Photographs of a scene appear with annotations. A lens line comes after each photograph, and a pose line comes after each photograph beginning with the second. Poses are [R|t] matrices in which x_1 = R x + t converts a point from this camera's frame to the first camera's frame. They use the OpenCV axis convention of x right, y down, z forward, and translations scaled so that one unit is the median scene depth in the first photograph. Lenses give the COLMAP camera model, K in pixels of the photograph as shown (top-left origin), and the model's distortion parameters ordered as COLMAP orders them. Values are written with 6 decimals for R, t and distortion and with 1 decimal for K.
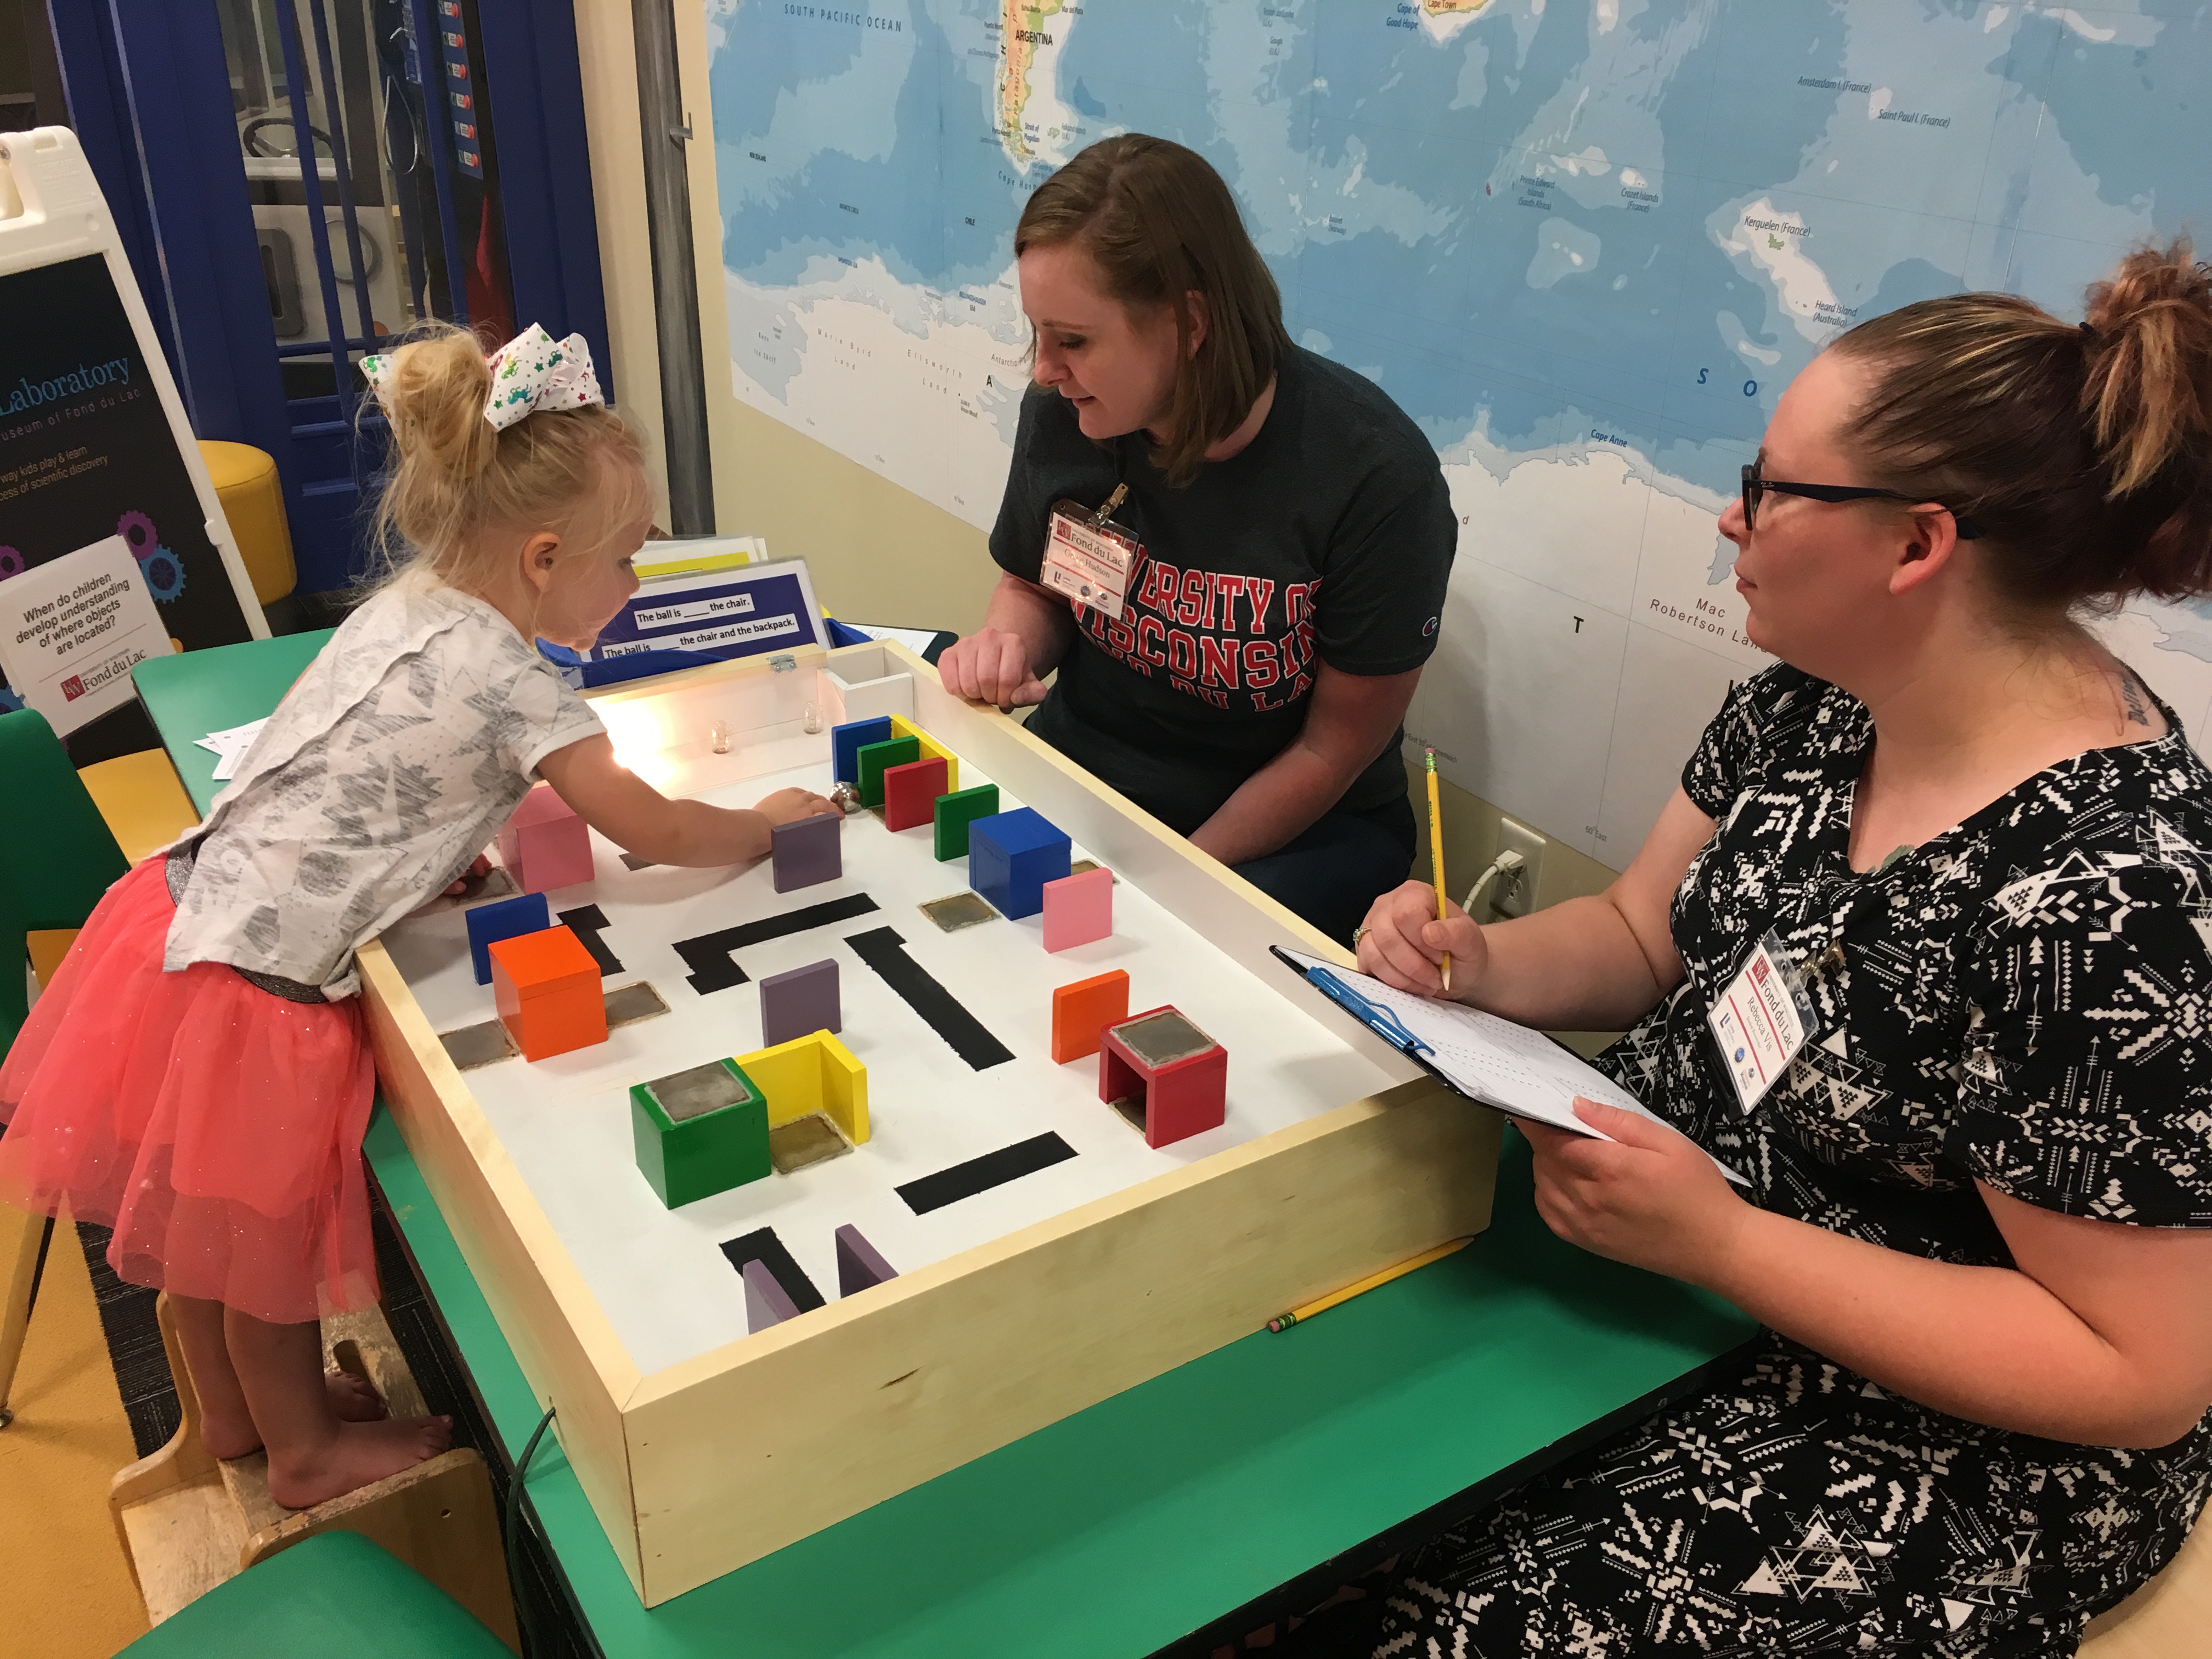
lens RADIAL K [[1916.5, 0, 1106.0], [0, 1916.5, 829.5], [0, 0, 1]] dist [0.000144, -0.003521]
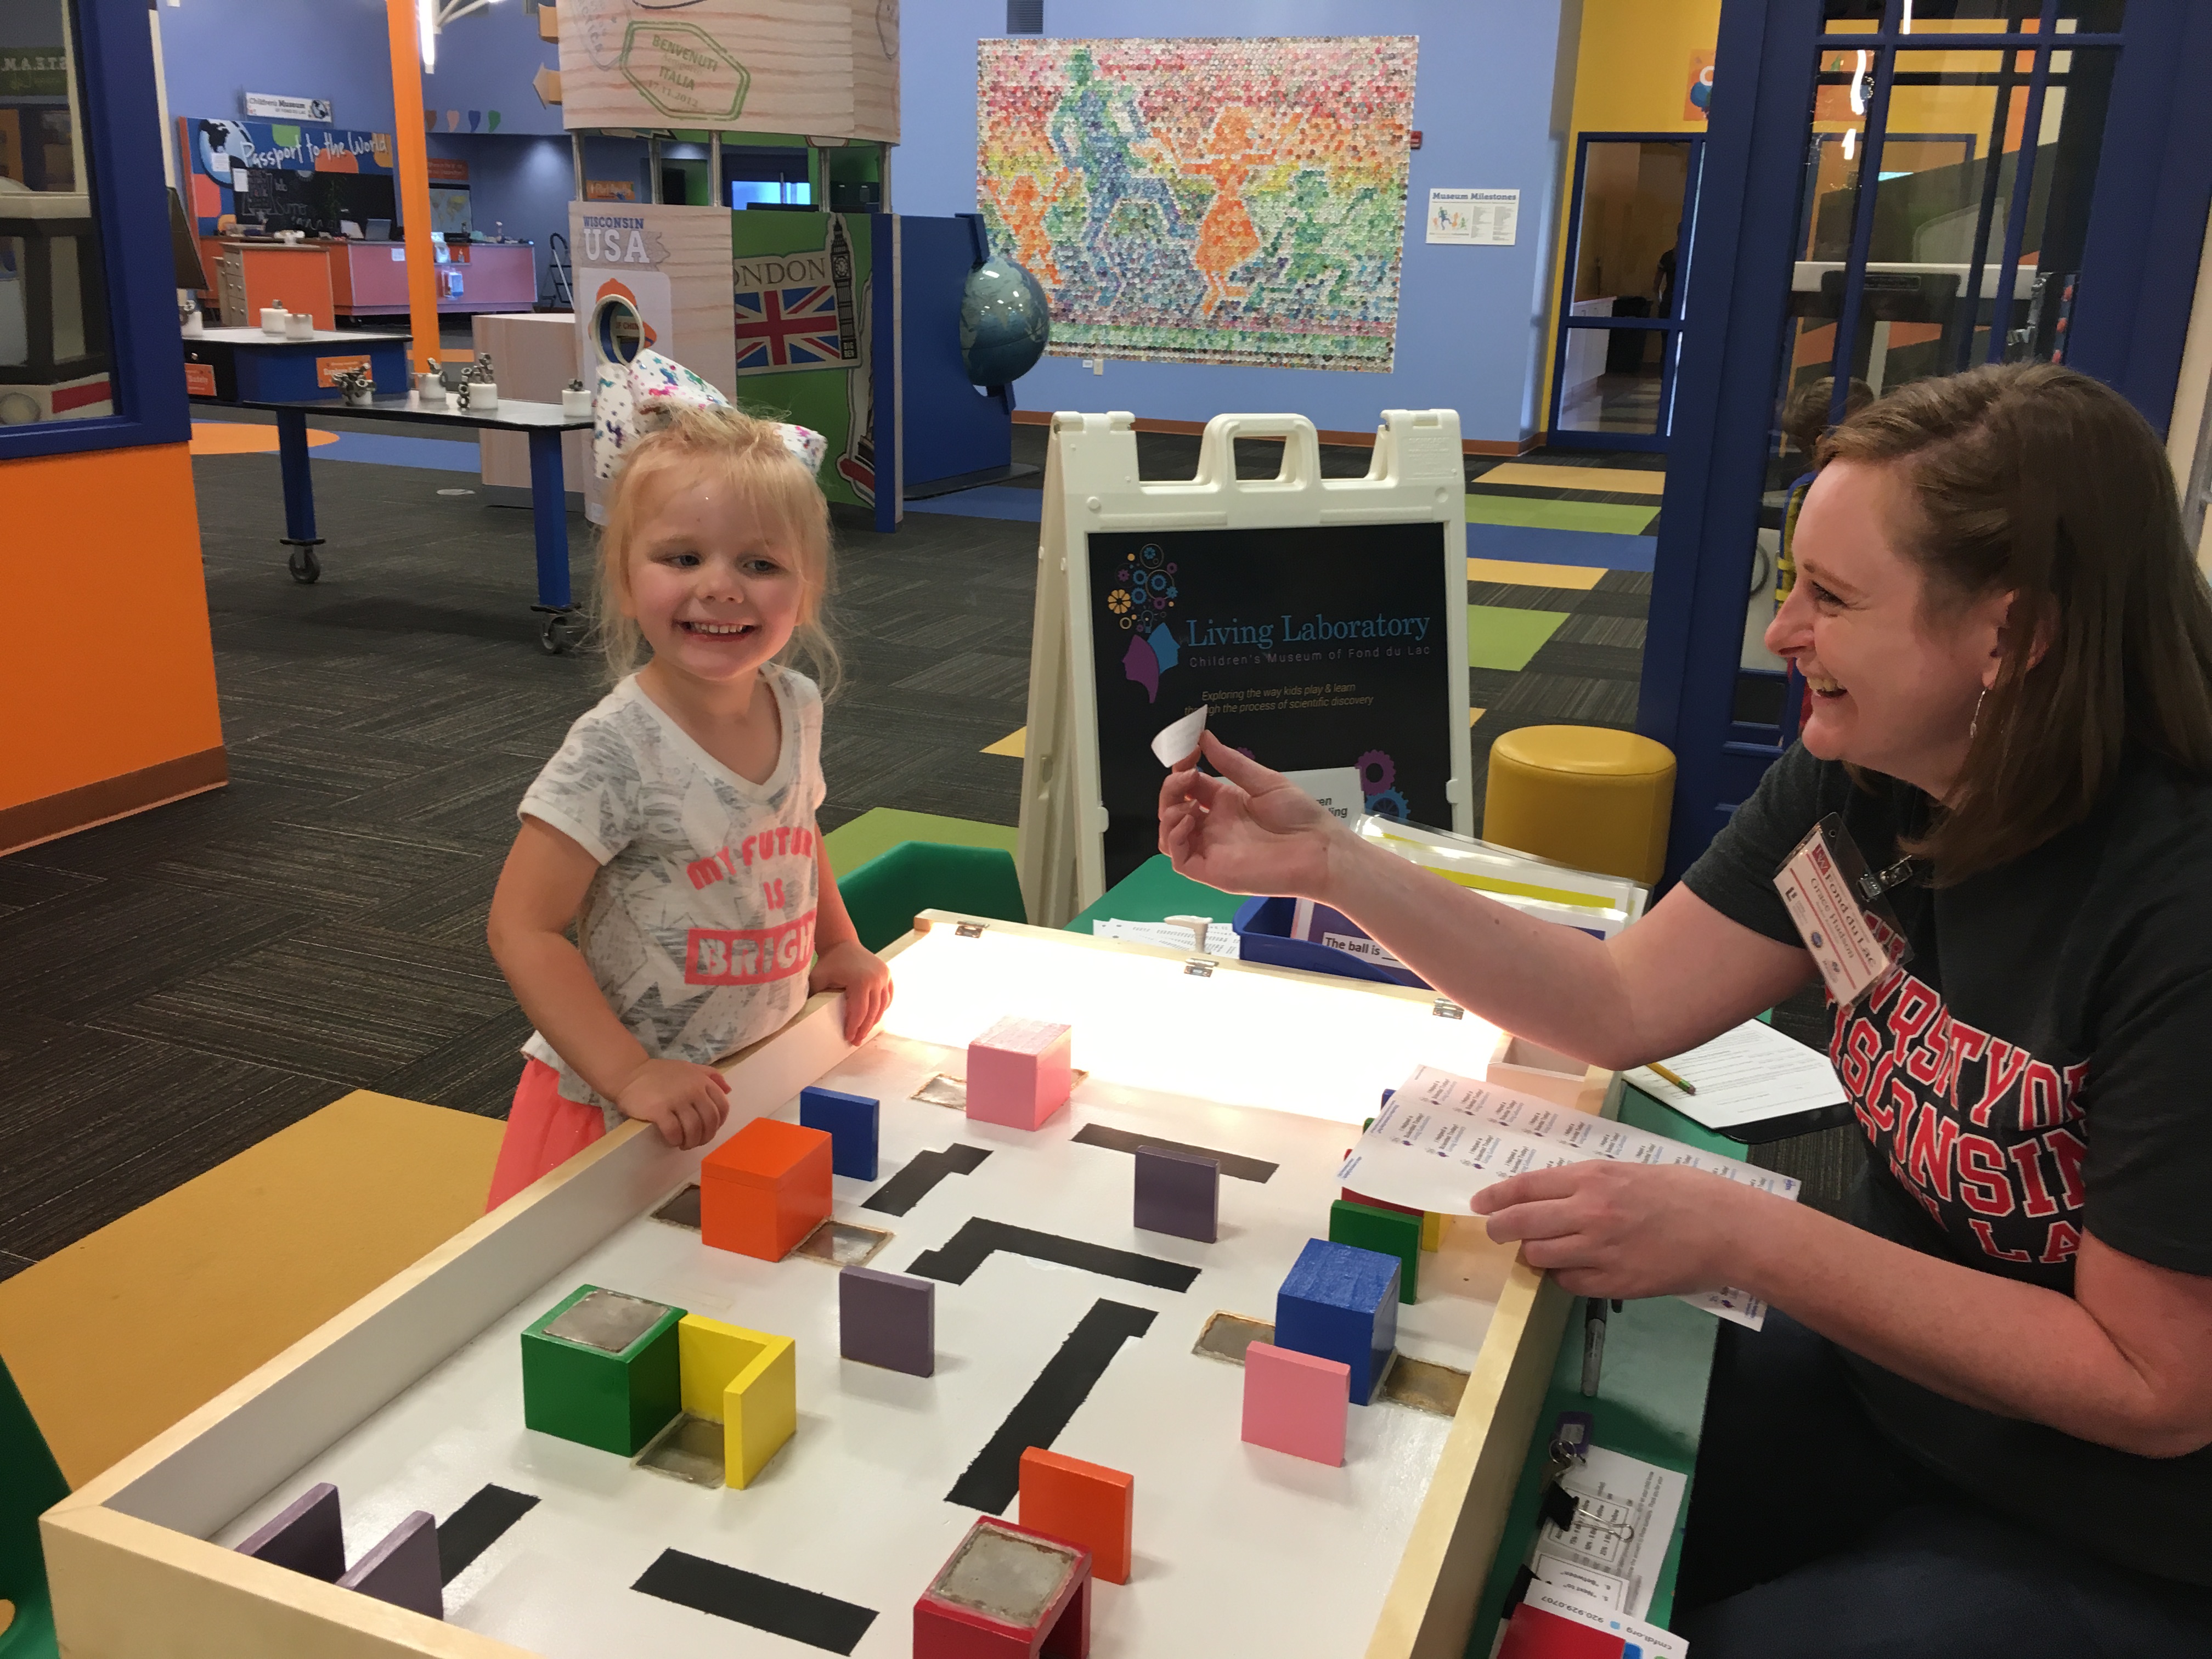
lens RADIAL K [[1878.8, 0, 1106.0], [0, 1878.8, 829.5], [0, 0, 1]] dist [0.070455, 0.000945]
pose [[0.578293, 0.238388, -0.780223, 0.425664], [-0.380238, 0.924888, 0.000760, -0.123452], [0.721800, 0.296231, 0.625501, 0.440989]]
